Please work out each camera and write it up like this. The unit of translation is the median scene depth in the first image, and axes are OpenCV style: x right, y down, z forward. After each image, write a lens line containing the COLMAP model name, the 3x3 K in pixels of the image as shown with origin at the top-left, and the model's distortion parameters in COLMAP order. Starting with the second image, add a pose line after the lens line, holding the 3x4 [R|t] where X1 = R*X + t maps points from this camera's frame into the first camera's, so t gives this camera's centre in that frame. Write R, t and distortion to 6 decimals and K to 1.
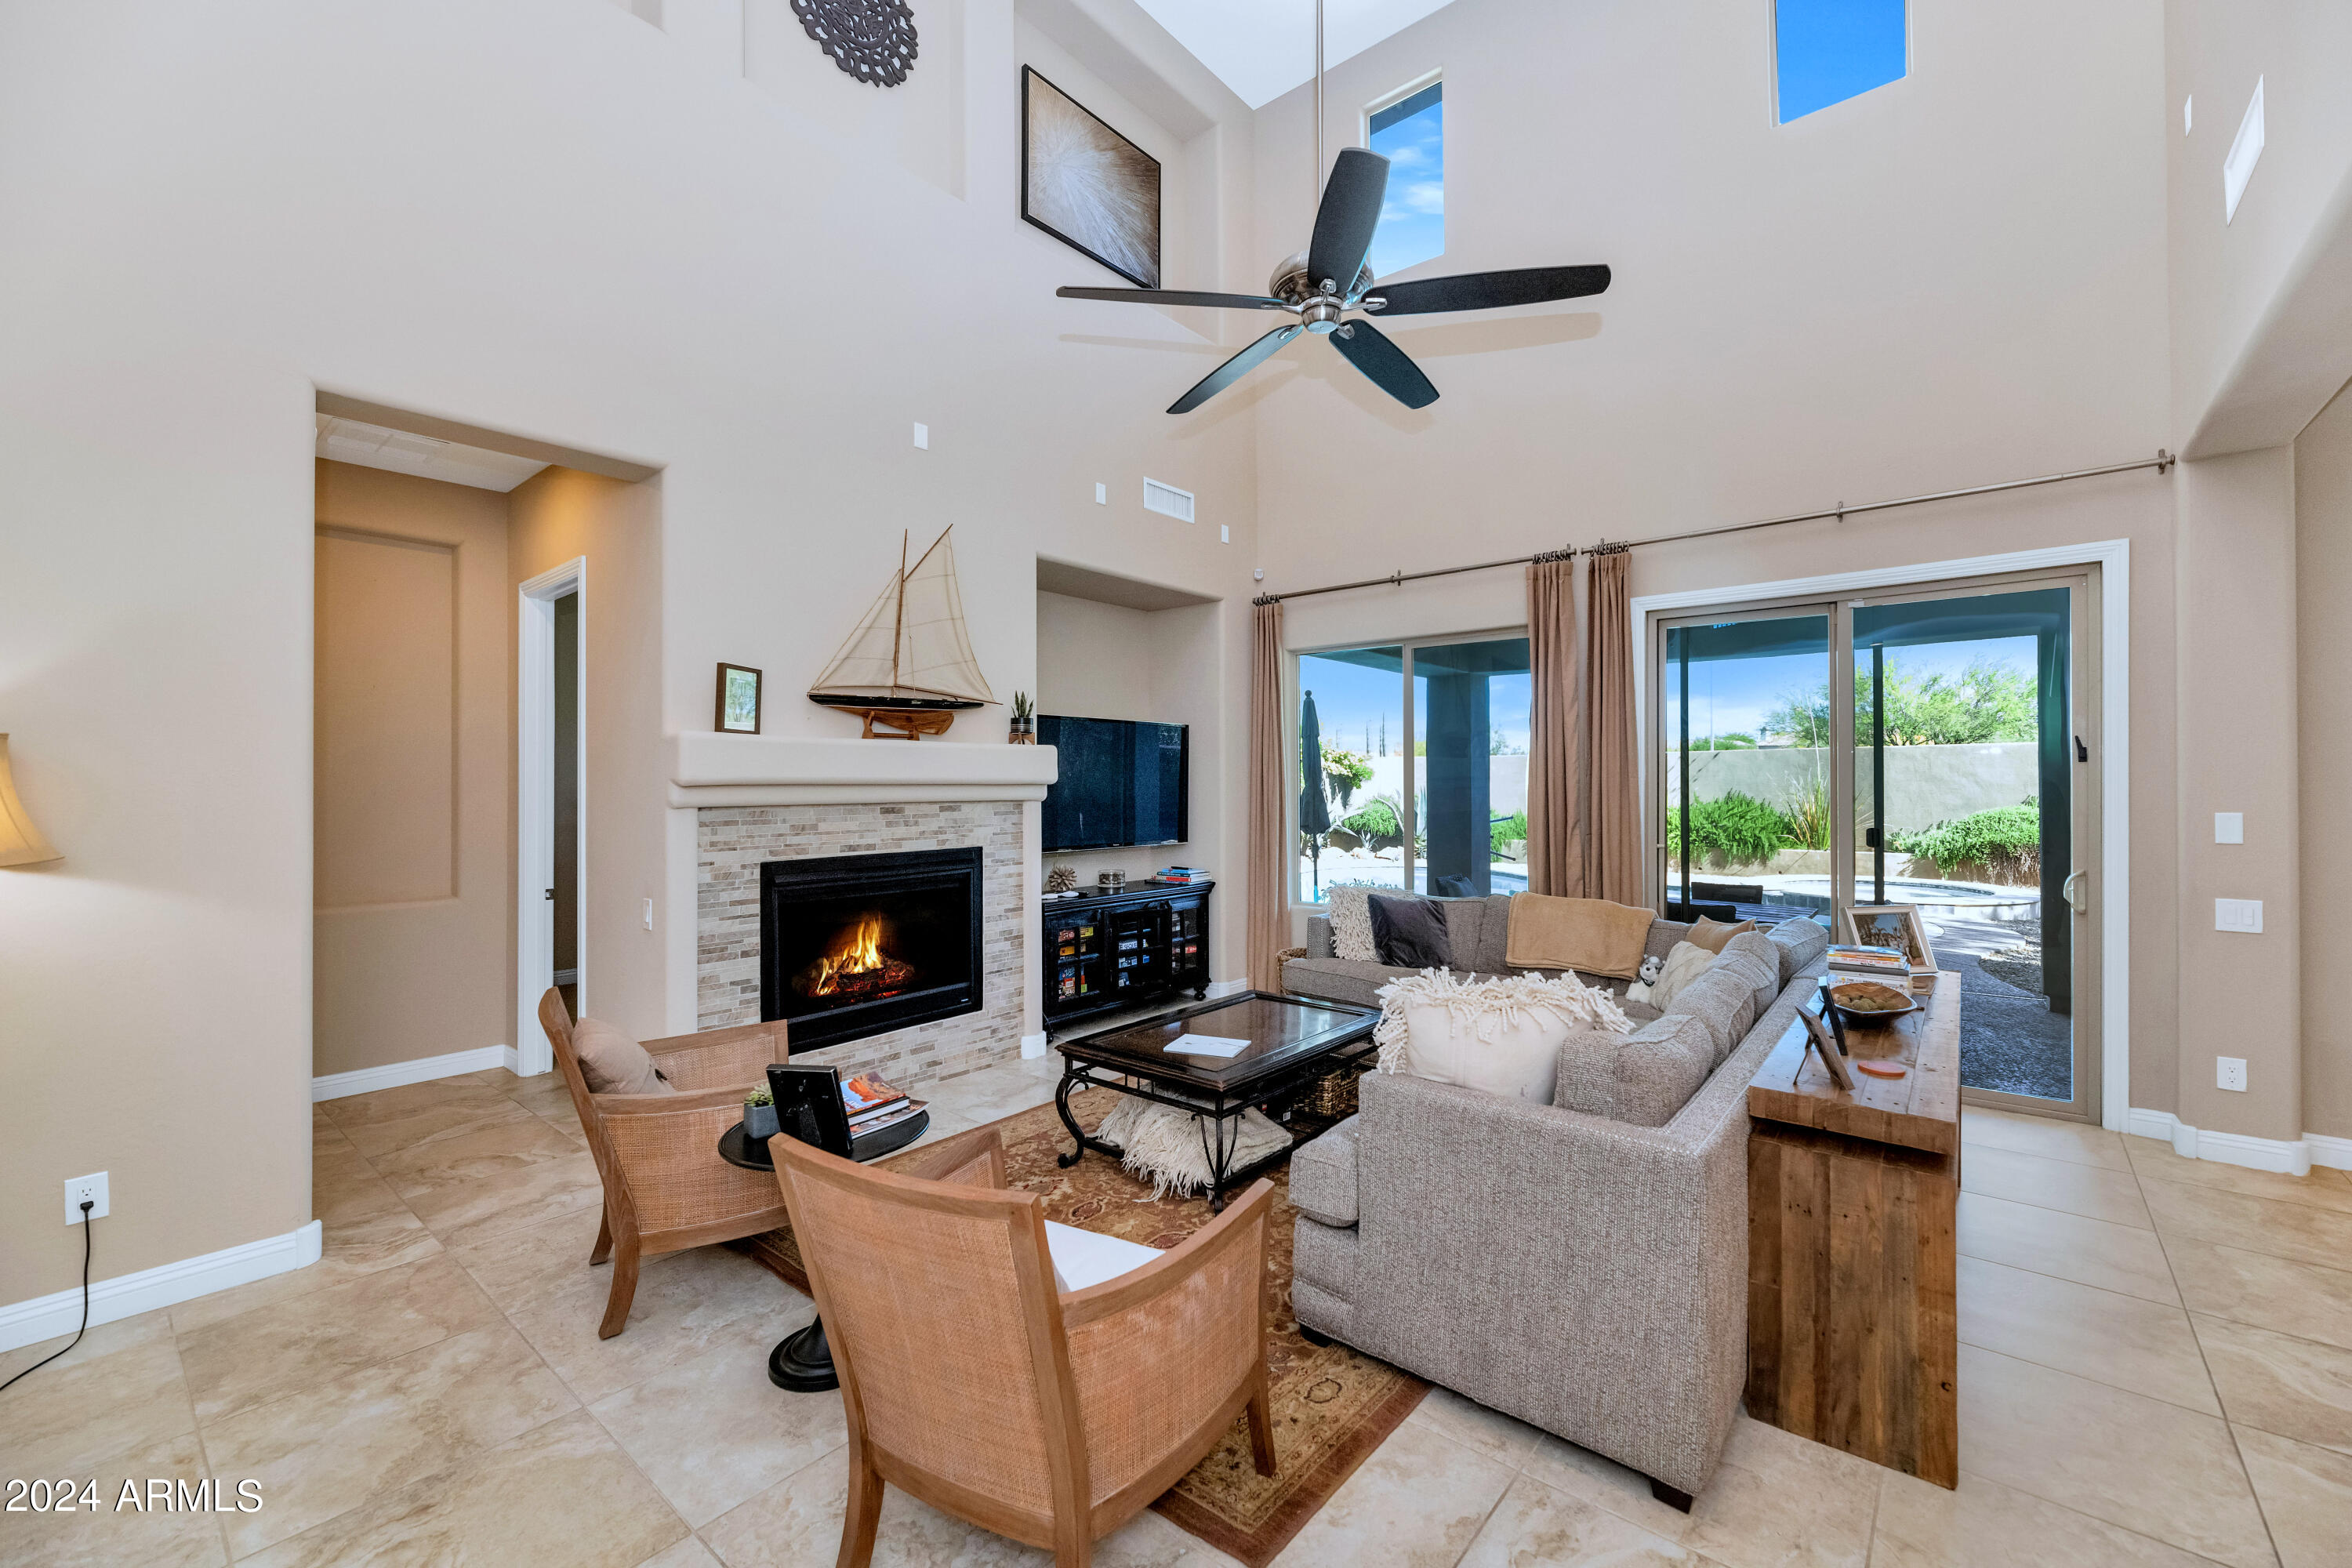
lens RADIAL K [[943.5, 0, 1176.0], [0, 943.5, 784.0], [0, 0, 1]] dist [-0.001247, -0.000096]
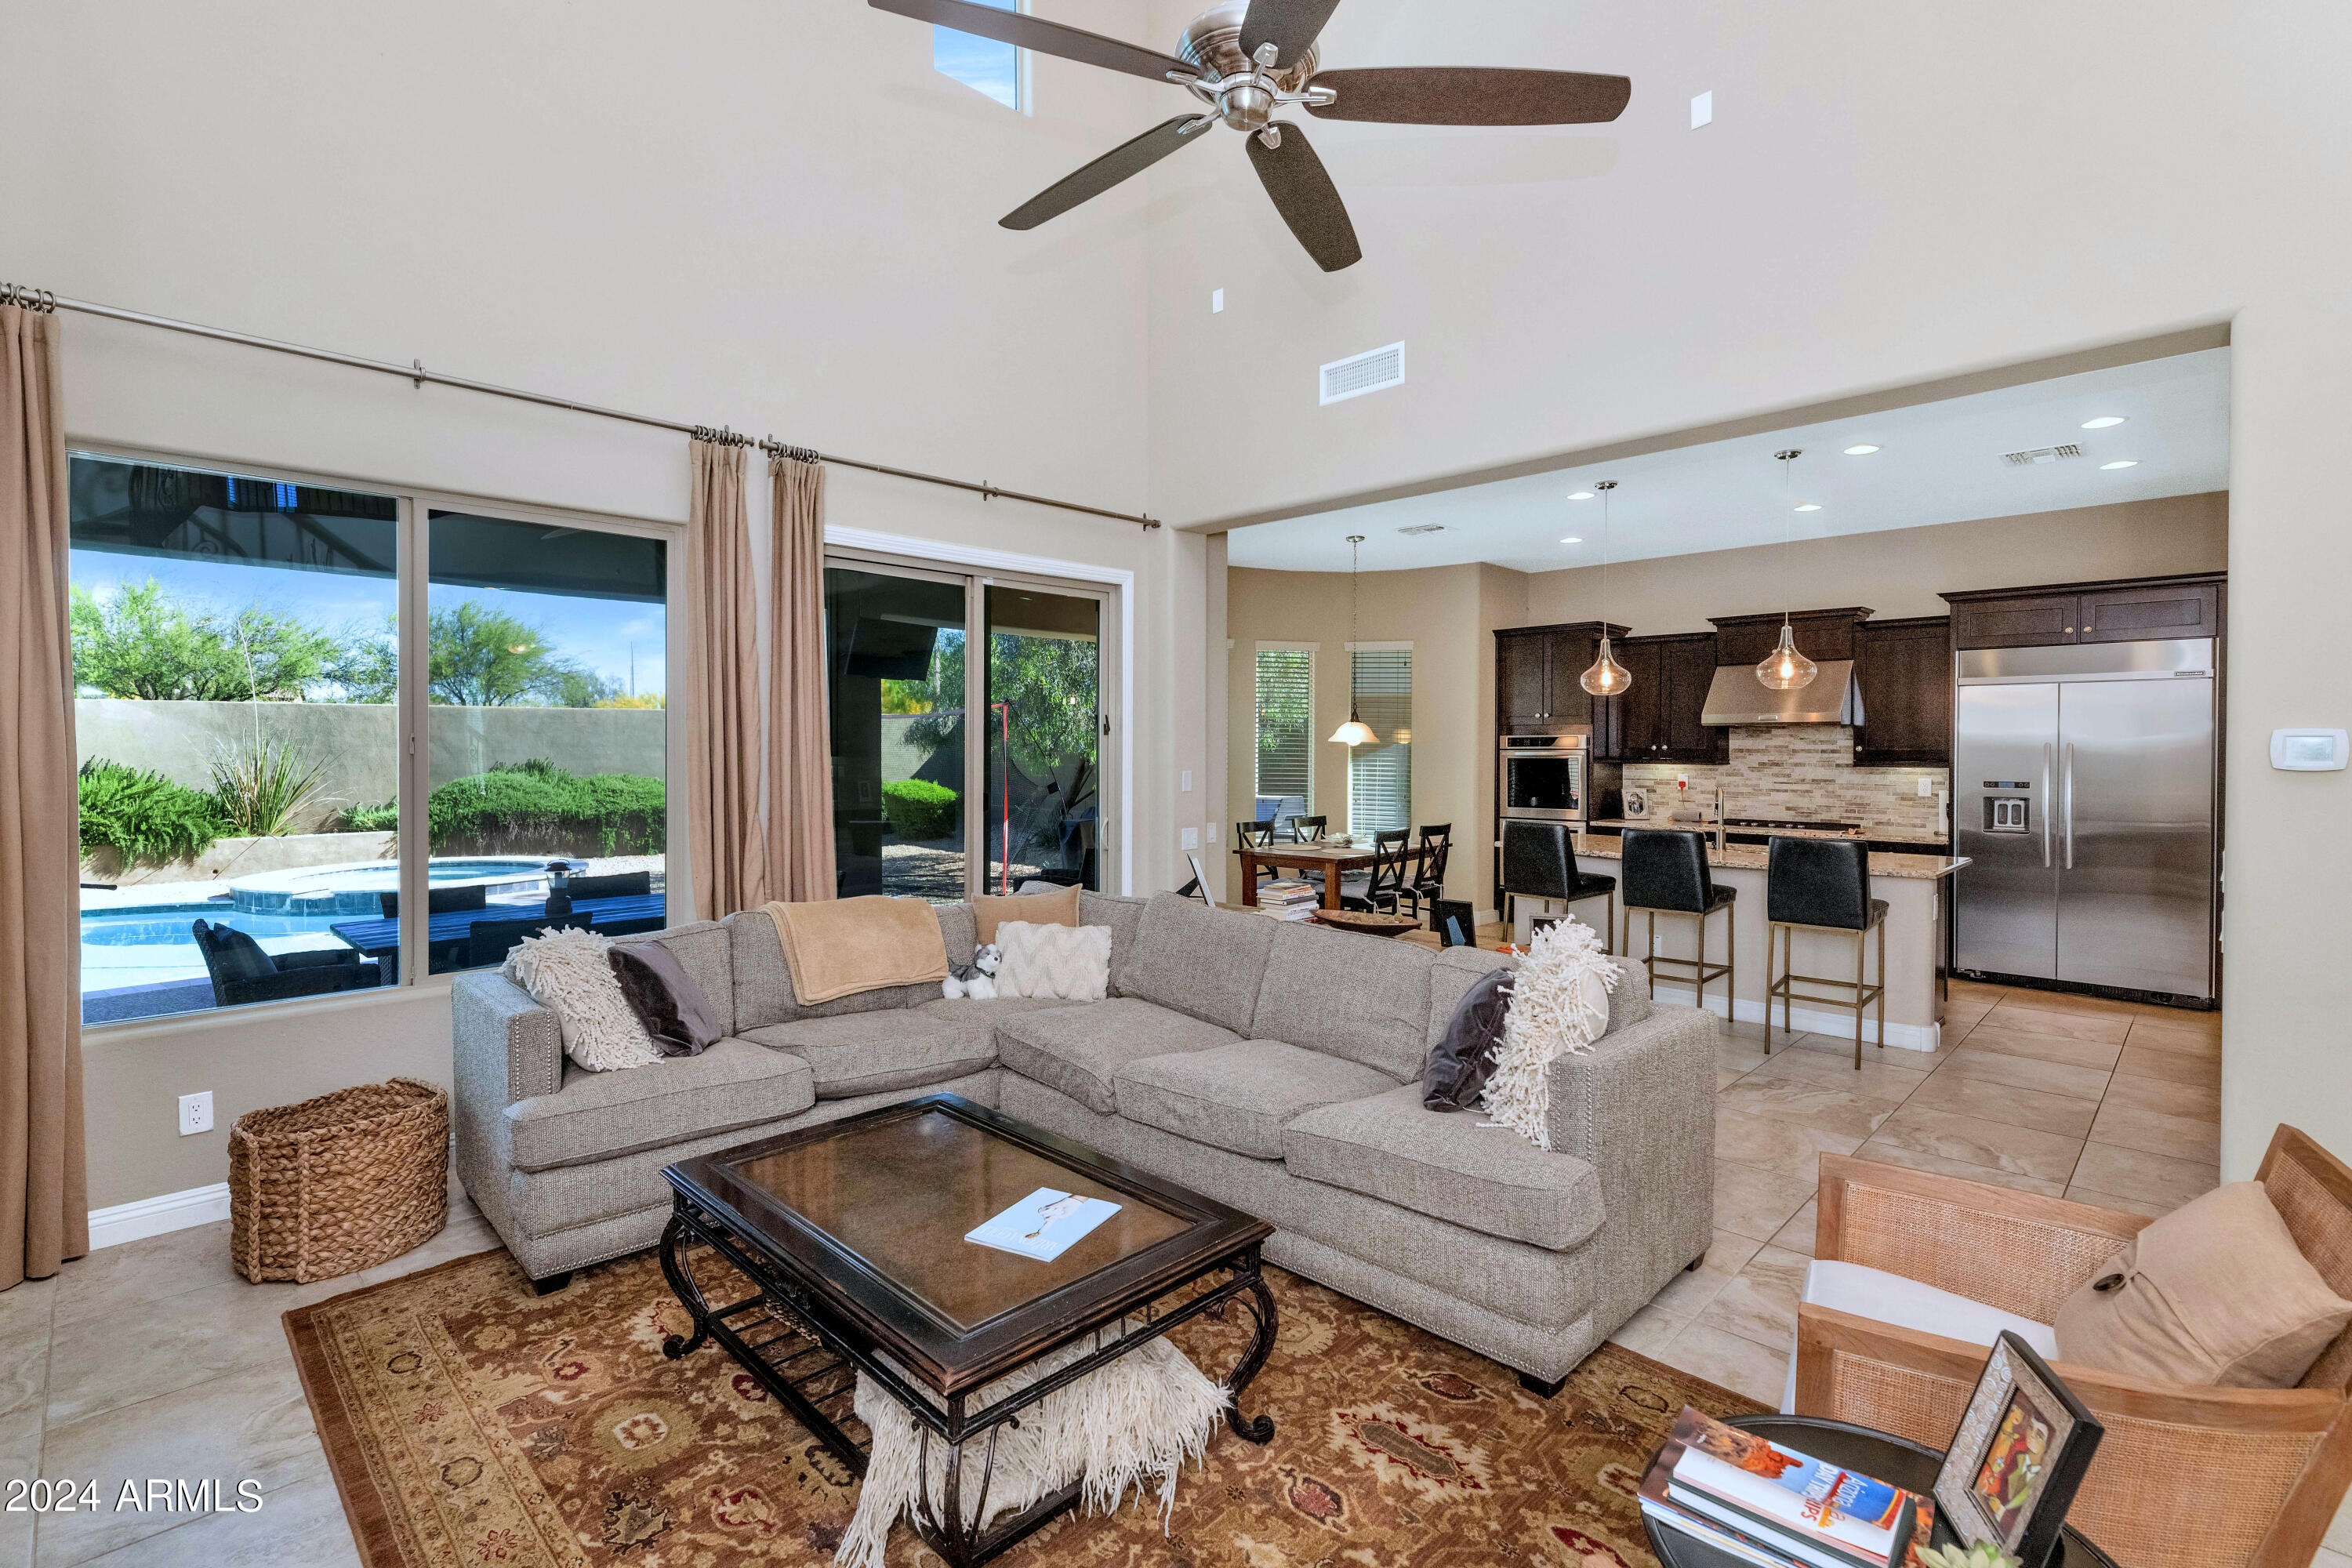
lens RADIAL K [[1081.5, 0, 1197.8], [0, 1081.5, 762.5], [0, 0, 1]] dist [-0.000295, -0.000132]
pose [[0.063761, -0.013302, 0.997877, -0.398636], [-0.000596, 0.999910, 0.013367, -0.003877], [-0.997965, -0.001447, 0.063747, 0.576004]]
